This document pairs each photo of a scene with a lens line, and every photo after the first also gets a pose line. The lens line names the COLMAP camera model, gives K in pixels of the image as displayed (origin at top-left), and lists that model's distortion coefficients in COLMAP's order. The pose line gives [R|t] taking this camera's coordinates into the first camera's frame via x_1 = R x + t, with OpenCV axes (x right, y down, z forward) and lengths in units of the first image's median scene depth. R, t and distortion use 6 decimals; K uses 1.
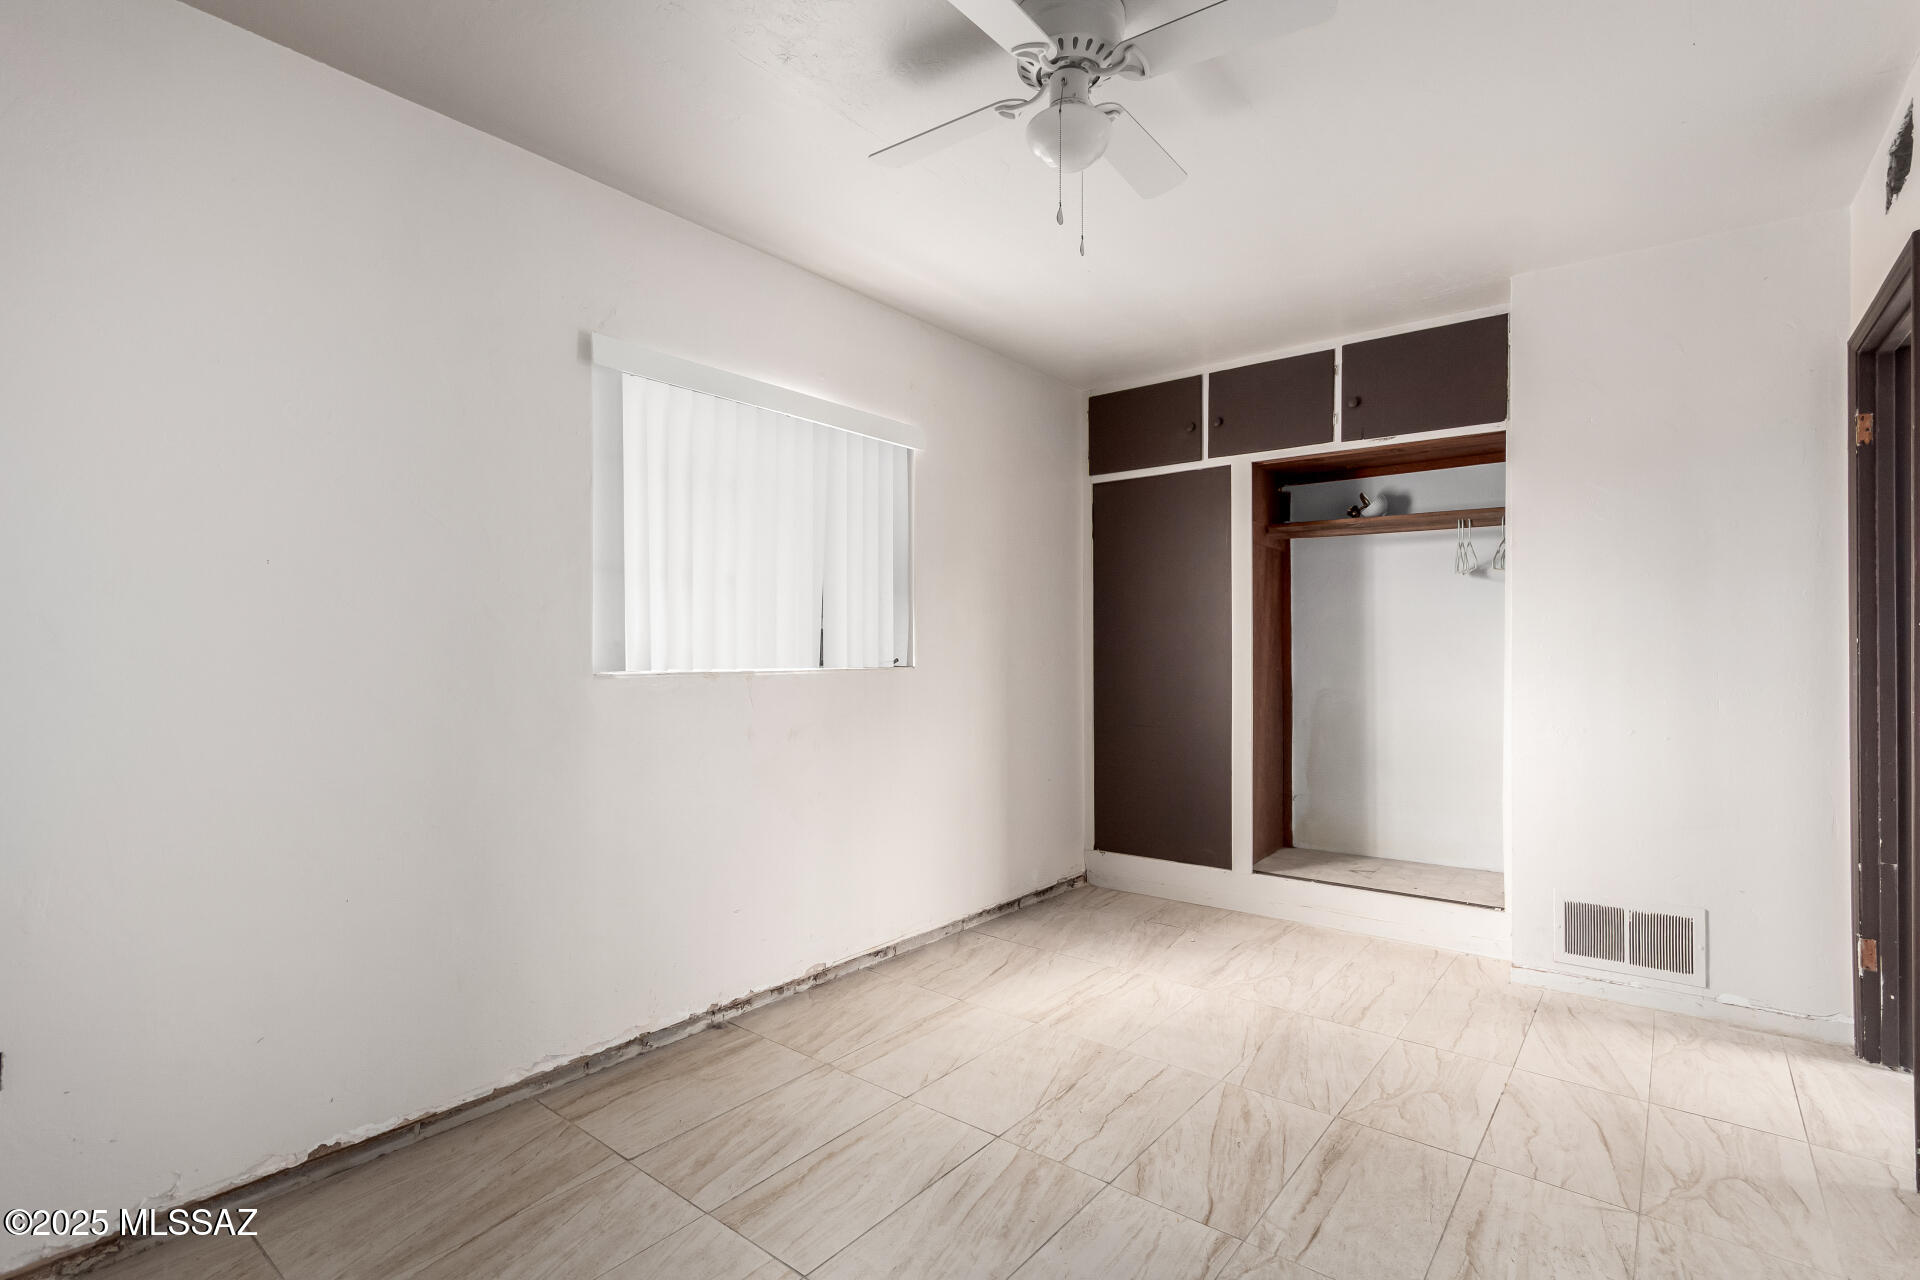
lens RADIAL K [[892.4, 0, 977.4], [0, 892.4, 643.3], [0, 0, 1]] dist [-0.000416, -0.000279]
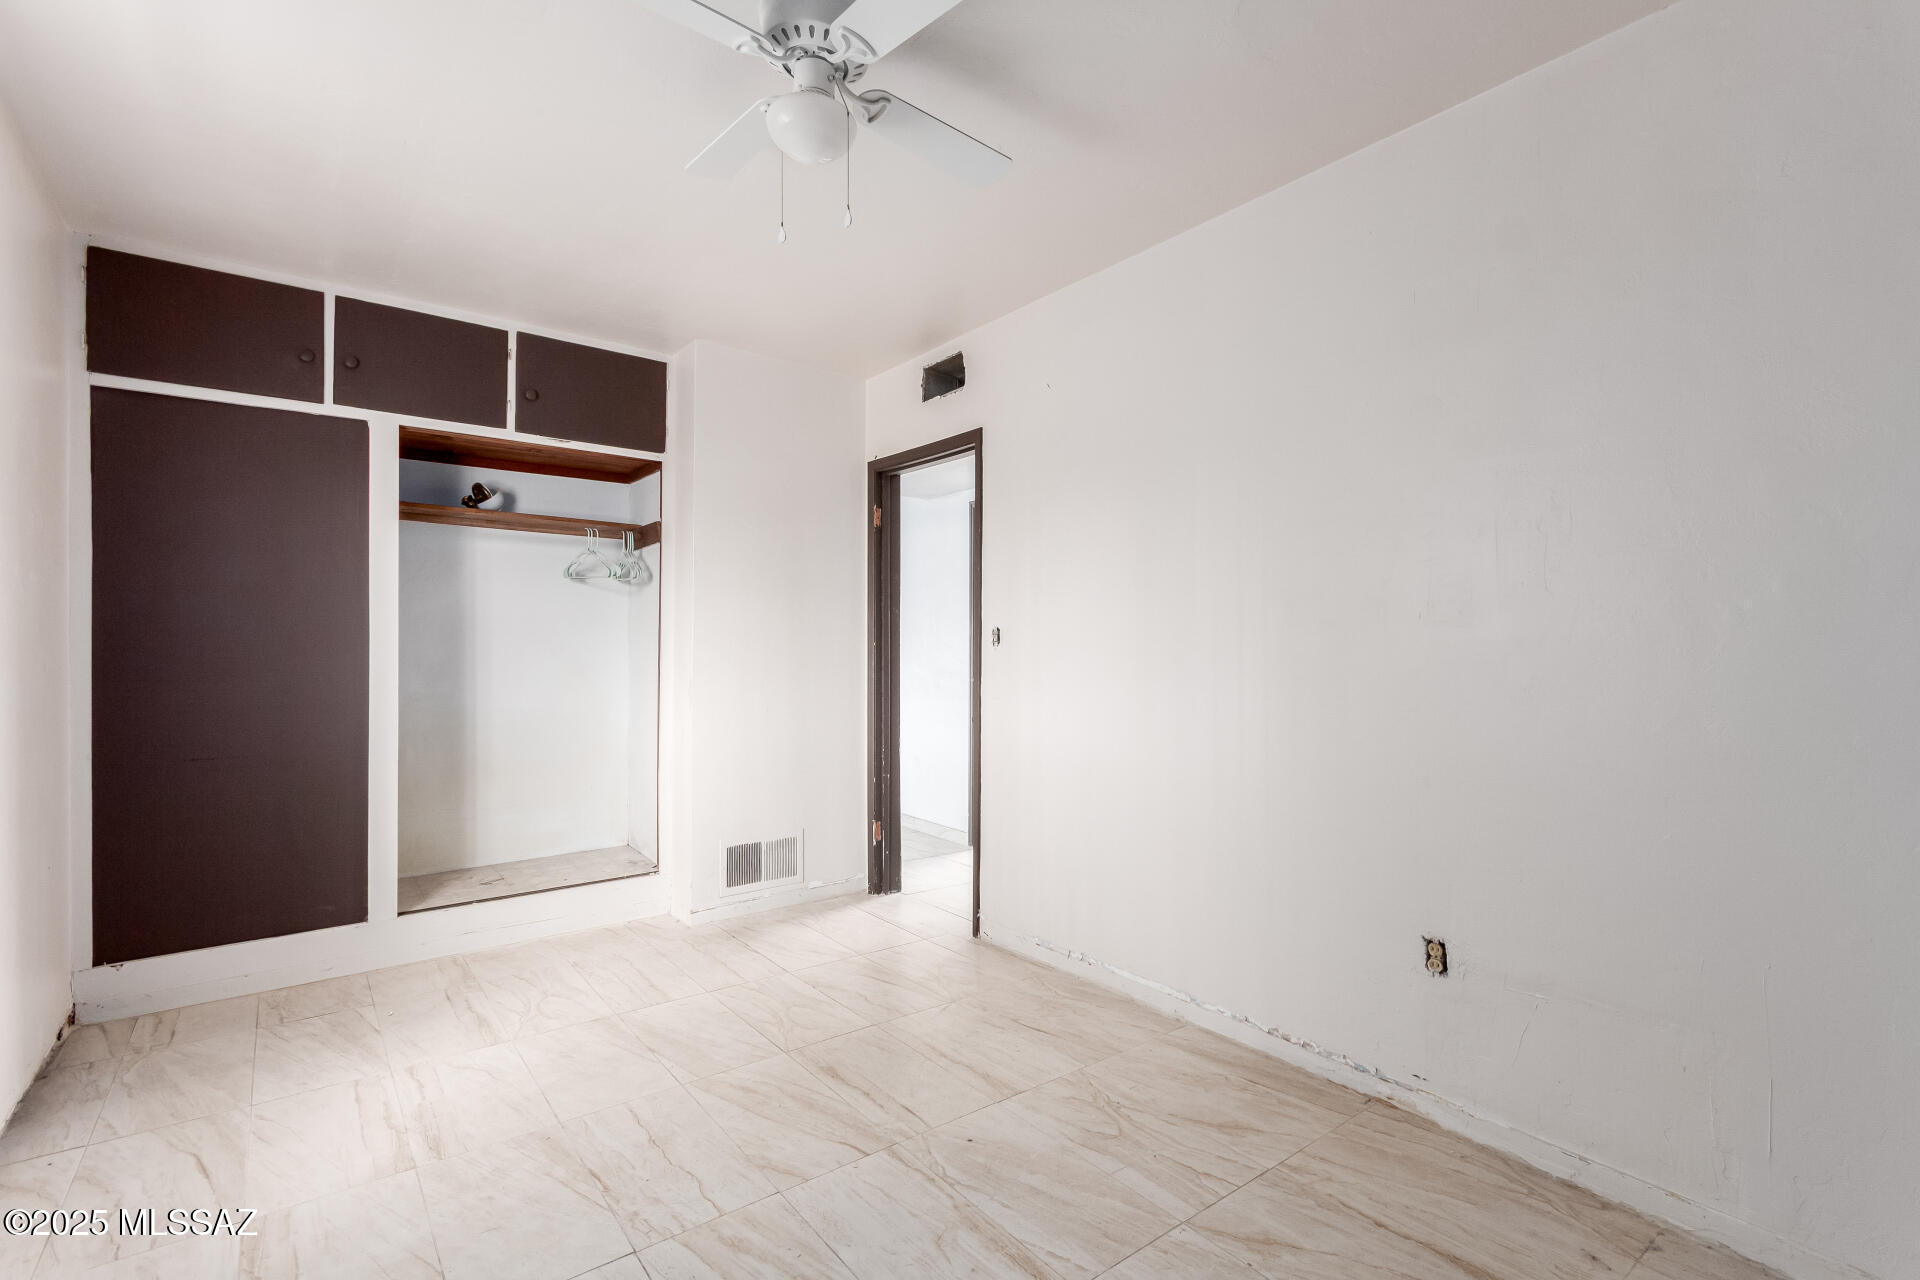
lens RADIAL K [[892.4, 0, 974.9], [0, 892.4, 644.4], [0, 0, 1]] dist [-0.000416, -0.000279]
pose [[0.225540, 0.003834, 0.974226, -0.445790], [-0.008588, 0.999961, -0.001948, -0.000565], [-0.974196, -0.007928, 0.225564, 0.330751]]
